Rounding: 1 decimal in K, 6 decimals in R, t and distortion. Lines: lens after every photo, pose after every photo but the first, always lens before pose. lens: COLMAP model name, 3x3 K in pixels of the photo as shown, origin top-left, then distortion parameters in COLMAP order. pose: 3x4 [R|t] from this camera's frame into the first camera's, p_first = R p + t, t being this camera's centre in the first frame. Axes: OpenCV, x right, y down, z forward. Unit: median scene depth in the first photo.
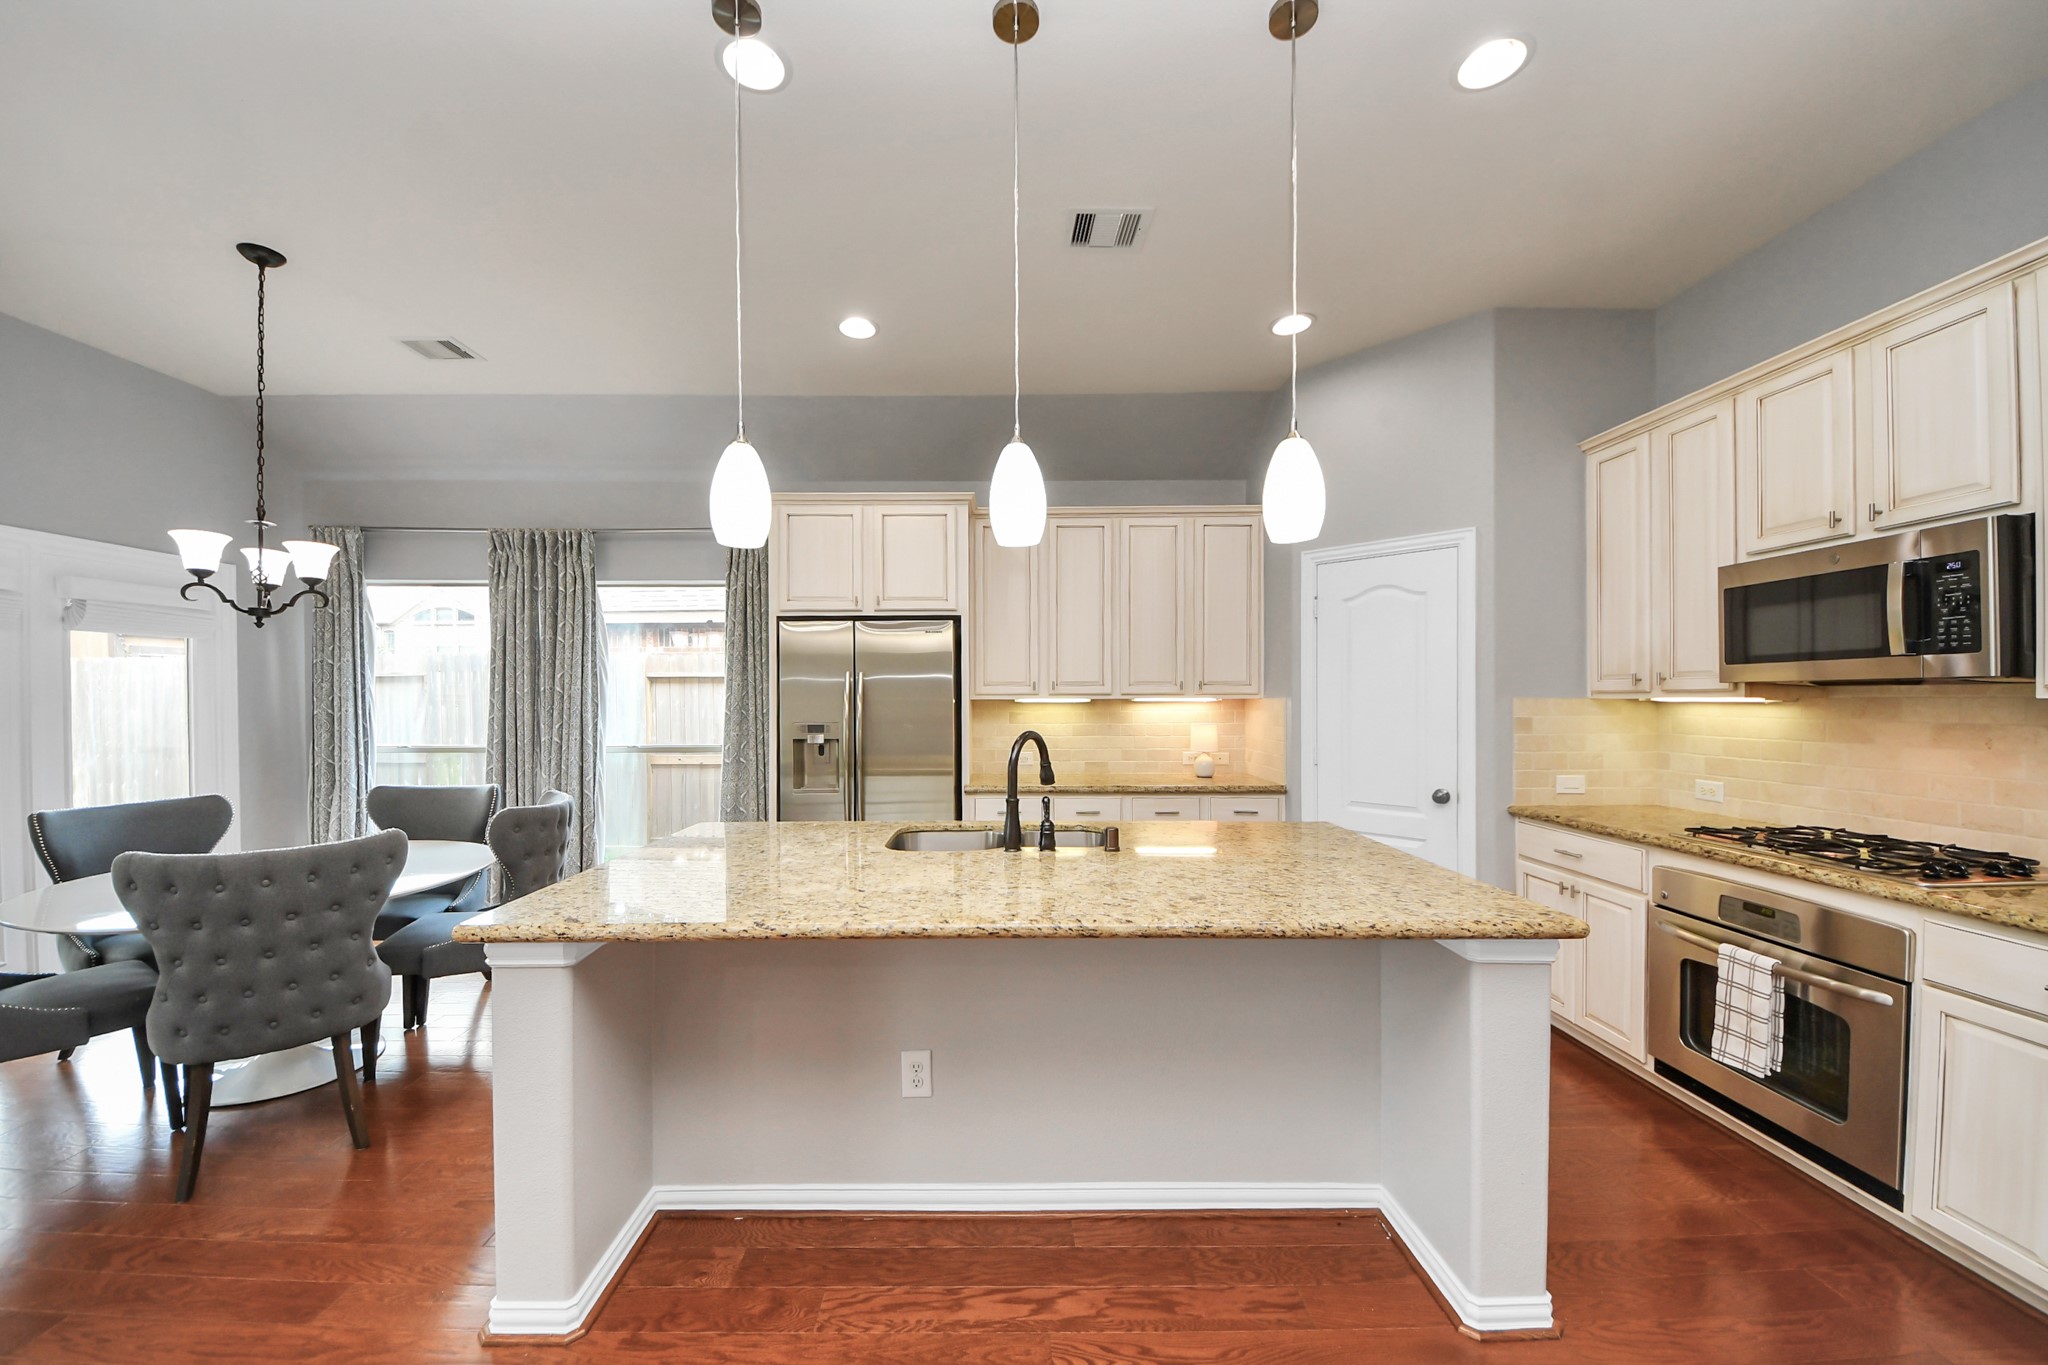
lens RADIAL K [[715.4, 0, 1018.1], [0, 715.4, 703.8], [0, 0, 1]] dist [-0.007200, -0.006813]
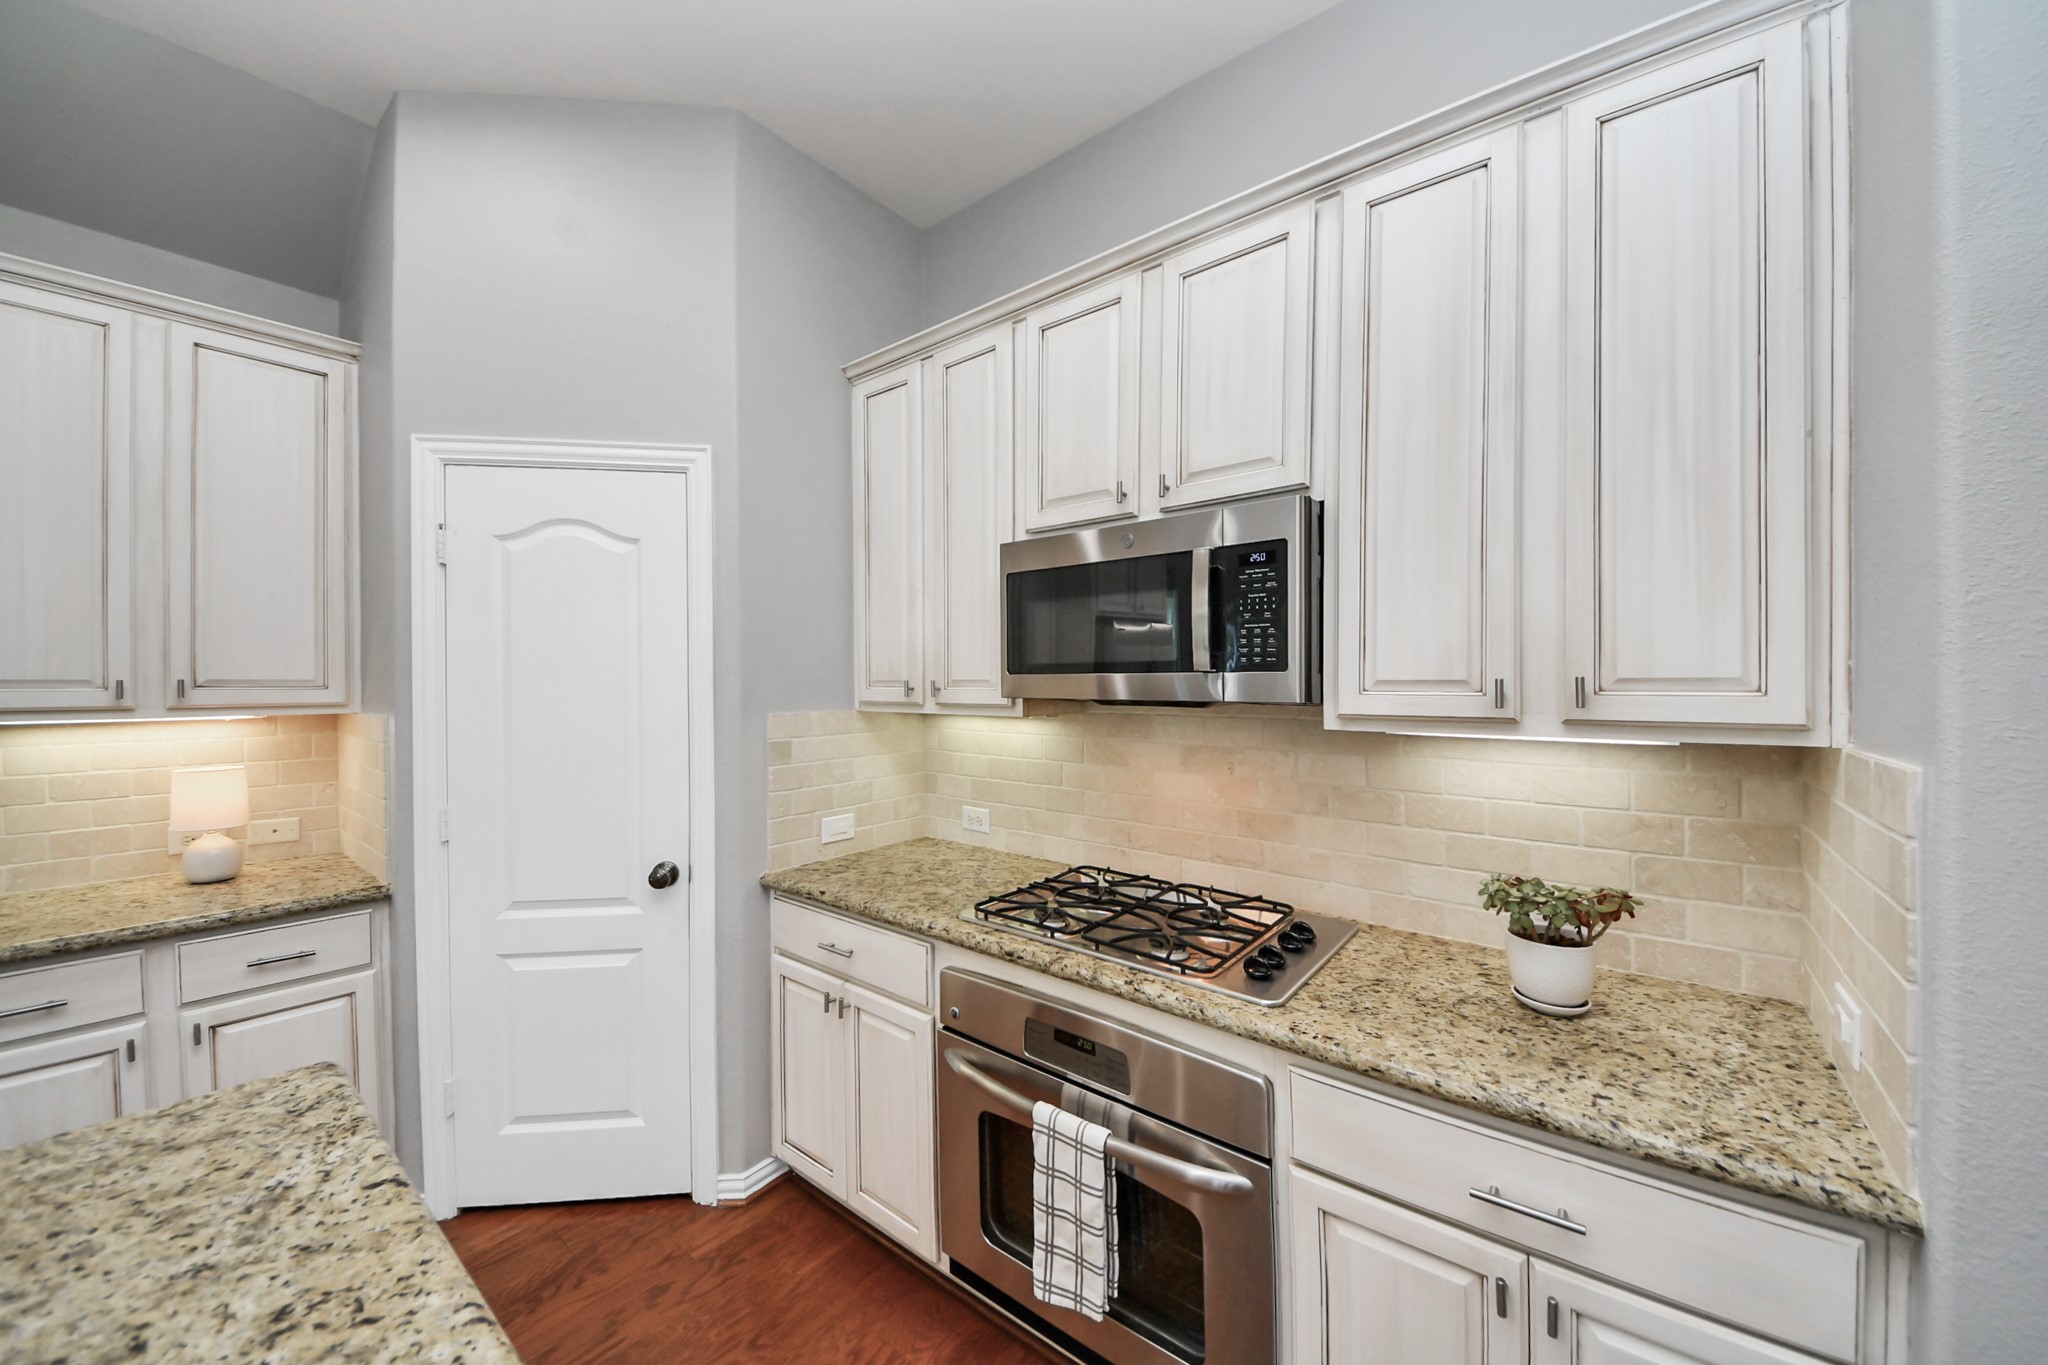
lens RADIAL K [[737.0, 0, 1009.7], [0, 737.0, 690.3], [0, 0, 1]] dist [0.000421, -0.020196]
pose [[0.622699, -0.007321, 0.782427, 0.392214], [0.006320, 0.999971, 0.004327, -0.042064], [-0.782436, 0.002251, 0.622727, 0.514664]]
